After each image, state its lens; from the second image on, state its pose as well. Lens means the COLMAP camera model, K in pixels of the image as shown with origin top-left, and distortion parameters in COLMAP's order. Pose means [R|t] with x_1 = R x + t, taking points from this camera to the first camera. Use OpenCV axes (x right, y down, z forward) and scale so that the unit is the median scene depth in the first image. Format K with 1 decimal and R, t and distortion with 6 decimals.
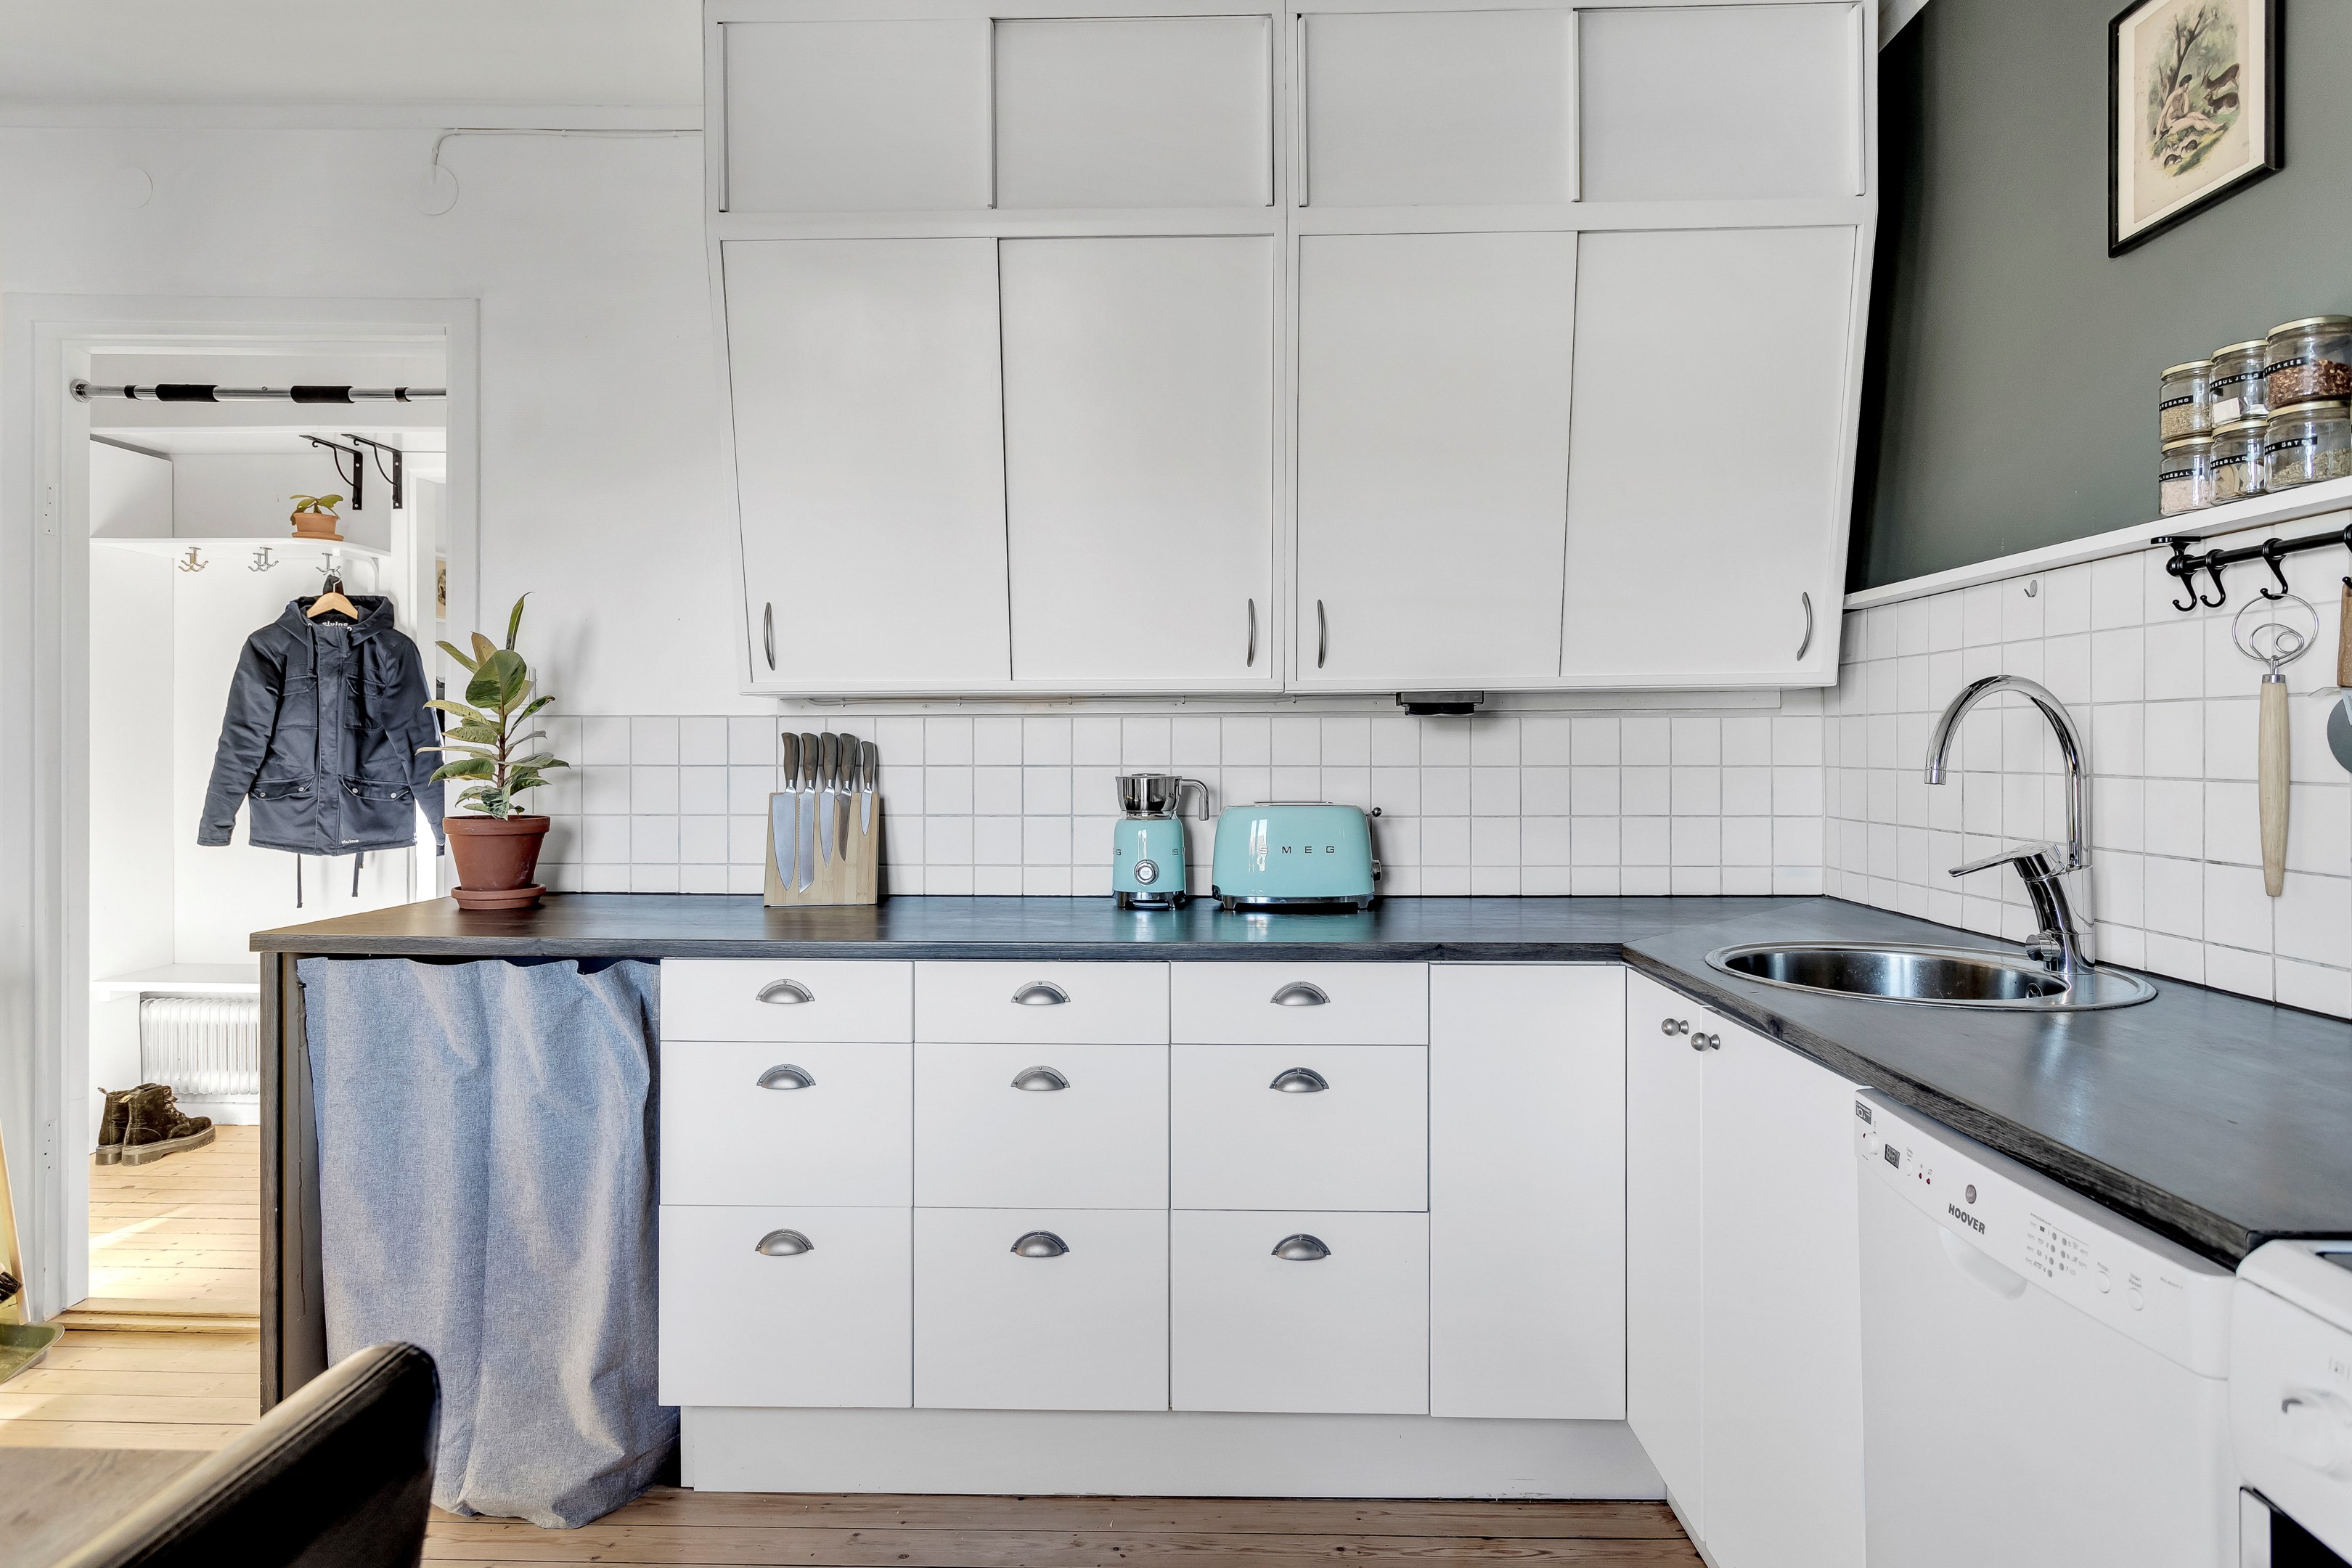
lens RADIAL K [[1290.0, 0, 1175.4], [0, 1290.0, 724.1], [0, 0, 1]] dist [-0.001423, -0.000444]
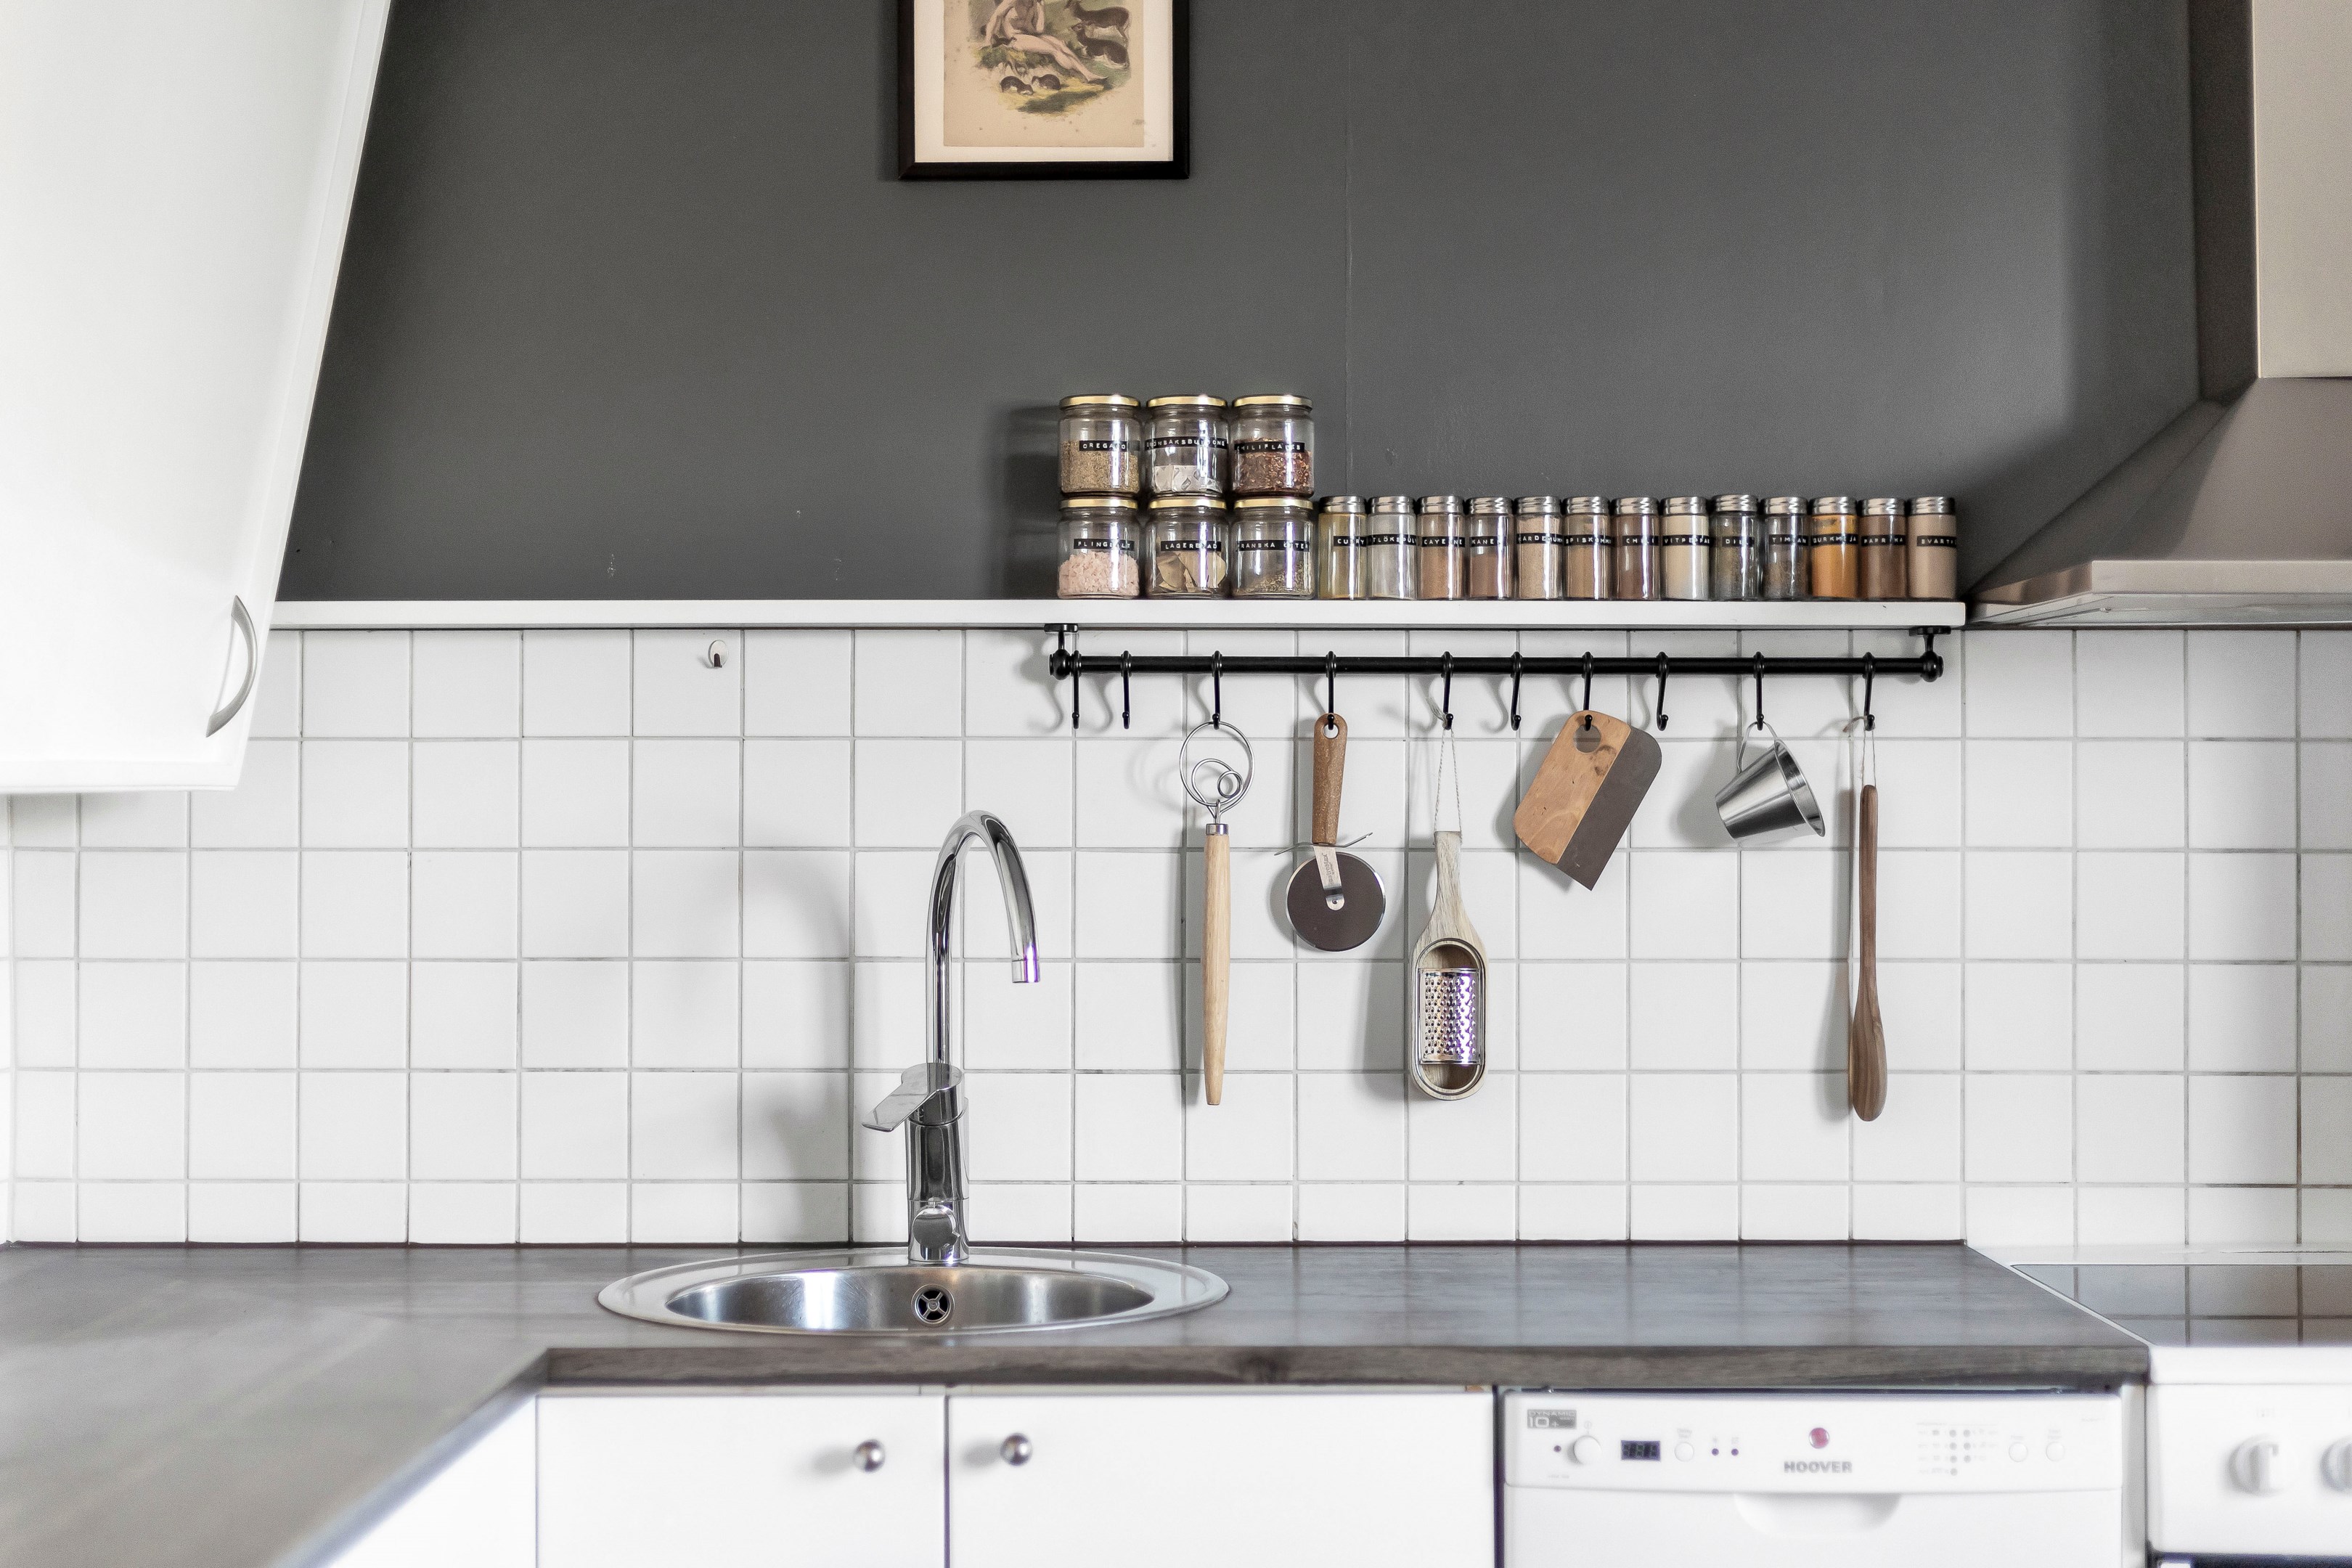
lens RADIAL K [[3339.9, 0, 1176.0], [0, 3339.9, 784.0], [0, 0, 1]] dist [0.032611, -0.037899]
pose [[-0.029149, 0.014093, 0.999476, -1.119960], [-0.016343, 0.999760, -0.014573, -0.029961], [-0.999441, -0.016760, -0.028911, 1.009719]]
